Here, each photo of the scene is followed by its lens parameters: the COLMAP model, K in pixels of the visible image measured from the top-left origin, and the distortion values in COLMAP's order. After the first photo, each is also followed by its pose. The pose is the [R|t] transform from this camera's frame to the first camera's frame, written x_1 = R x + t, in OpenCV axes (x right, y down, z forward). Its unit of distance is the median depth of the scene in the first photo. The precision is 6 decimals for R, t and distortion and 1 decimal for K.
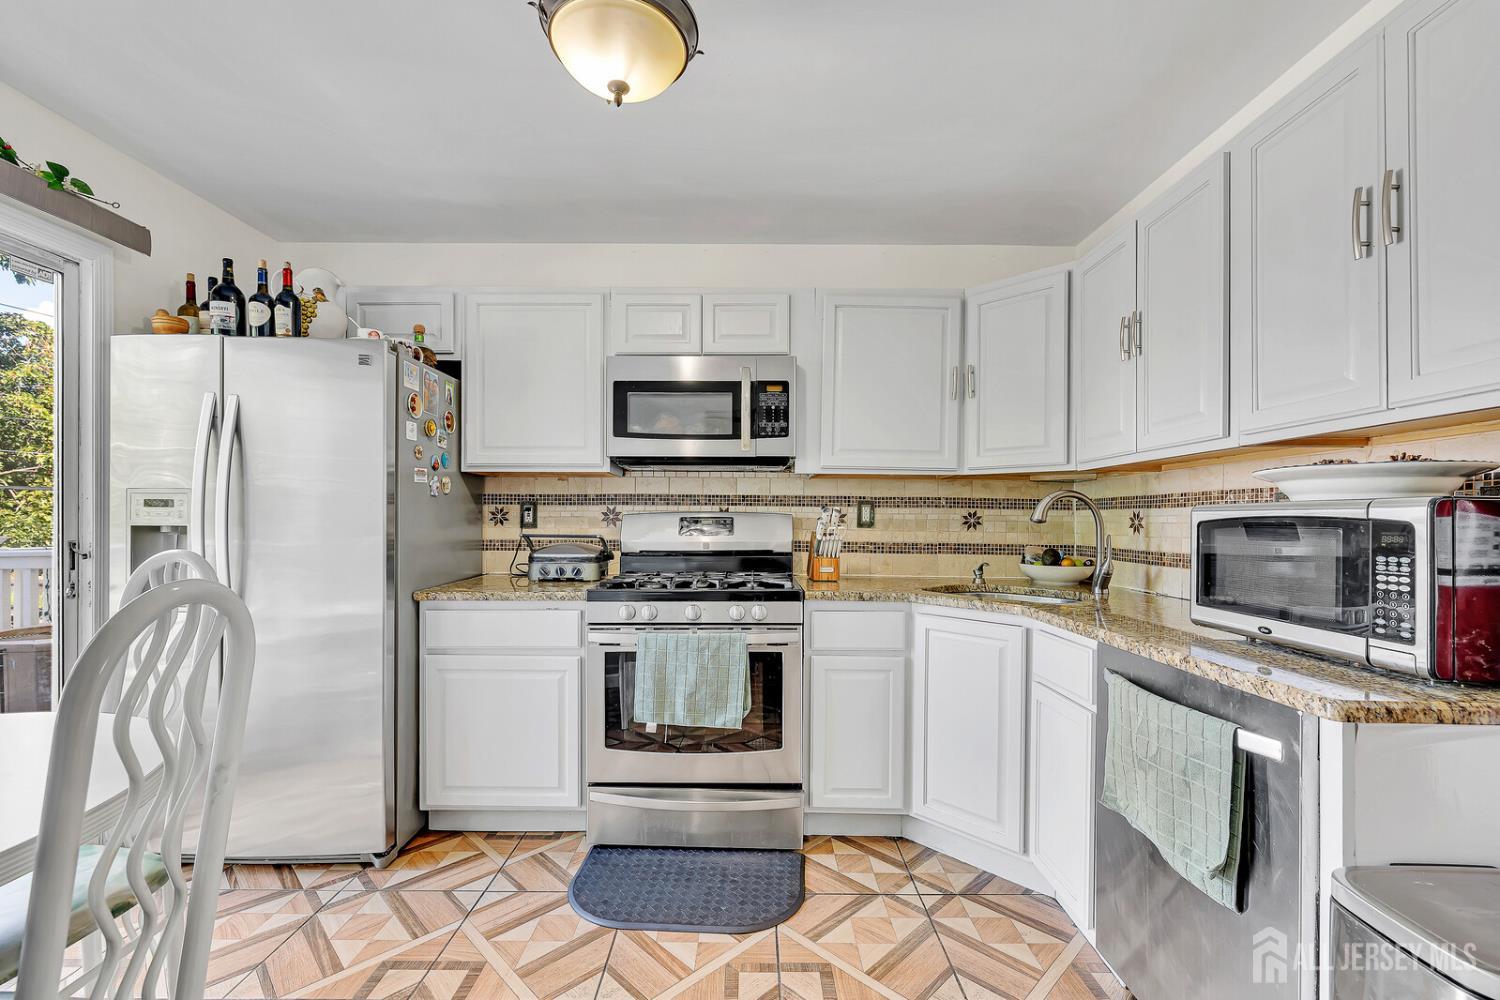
lens RADIAL K [[633.7, 0, 750.9], [0, 633.7, 513.7], [0, 0, 1]] dist [-0.005720, 0.001457]
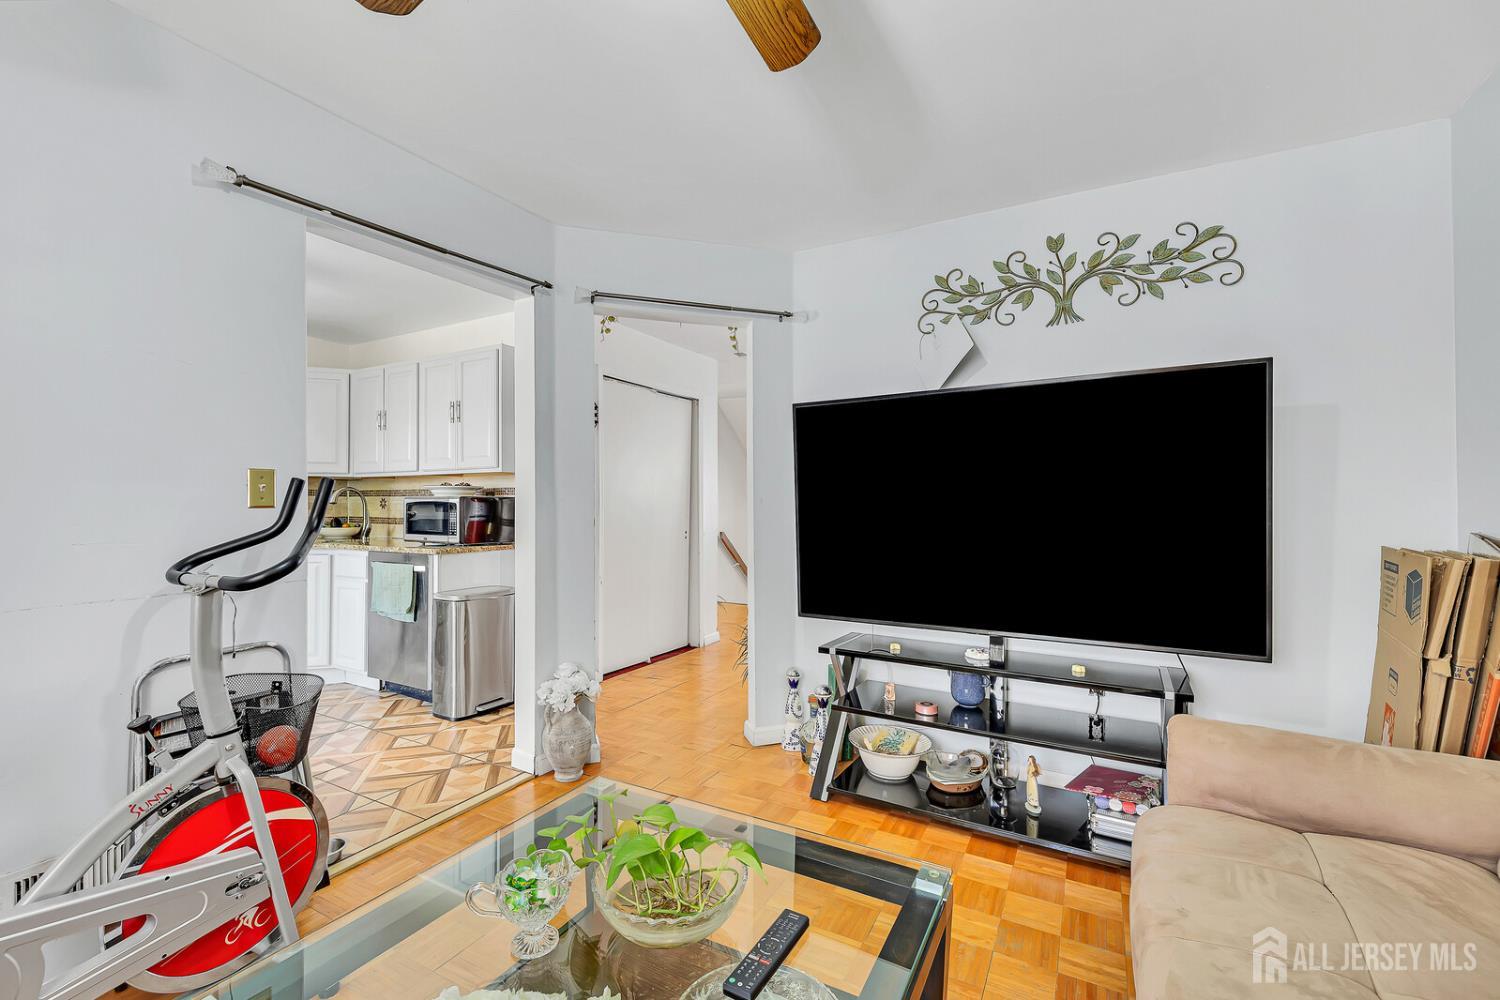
lens RADIAL K [[633.7, 0, 743.6], [0, 633.7, 498.7], [0, 0, 1]] dist [-0.005720, 0.001457]
pose [[0.481510, -0.002517, 0.876437, -0.920411], [-0.004901, 0.999973, 0.005564, -0.027154], [-0.876427, -0.006974, 0.481484, -1.488272]]
